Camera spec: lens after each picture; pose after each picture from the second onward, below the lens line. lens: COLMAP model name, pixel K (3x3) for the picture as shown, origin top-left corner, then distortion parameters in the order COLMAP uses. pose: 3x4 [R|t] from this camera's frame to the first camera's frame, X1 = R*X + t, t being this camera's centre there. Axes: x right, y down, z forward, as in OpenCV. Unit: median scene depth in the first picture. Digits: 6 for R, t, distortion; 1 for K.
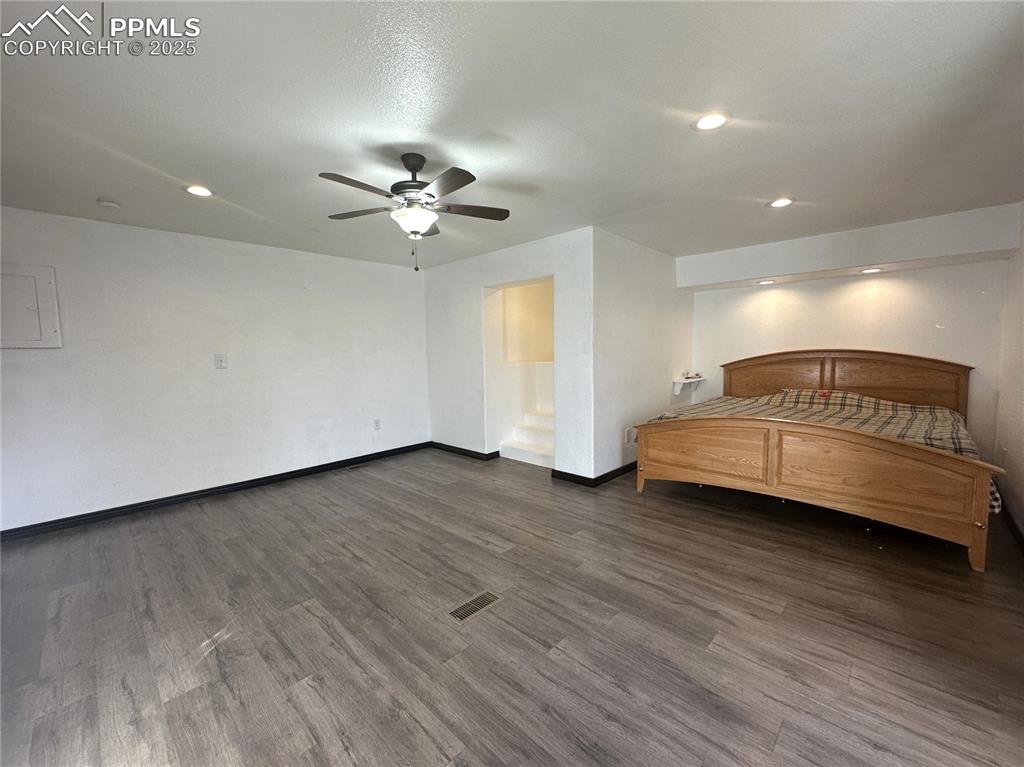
lens RADIAL K [[414.6, 0, 509.7], [0, 414.6, 384.0], [0, 0, 1]] dist [-0.000088, 0.000130]
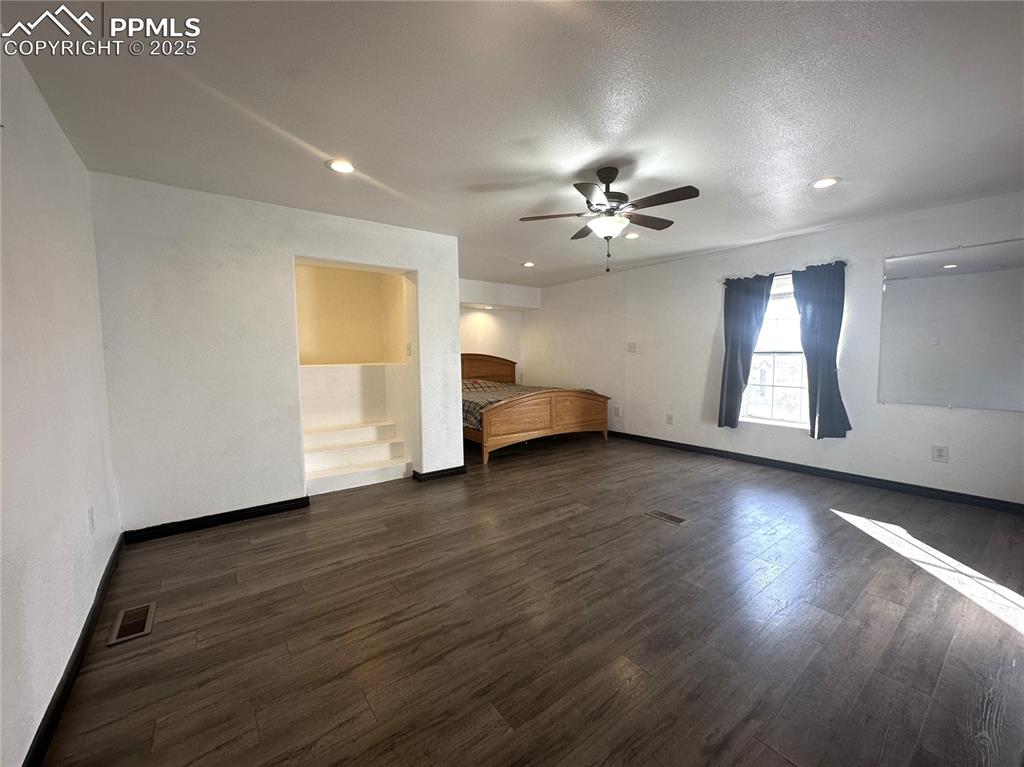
lens RADIAL K [[414.6, 0, 509.7], [0, 414.6, 384.0], [0, 0, 1]] dist [-0.000088, 0.000130]
pose [[0.161731, -0.057446, 0.985161, -1.139304], [0.083991, 0.995483, 0.044259, -0.036513], [-0.983254, 0.075586, 0.165826, 0.898948]]
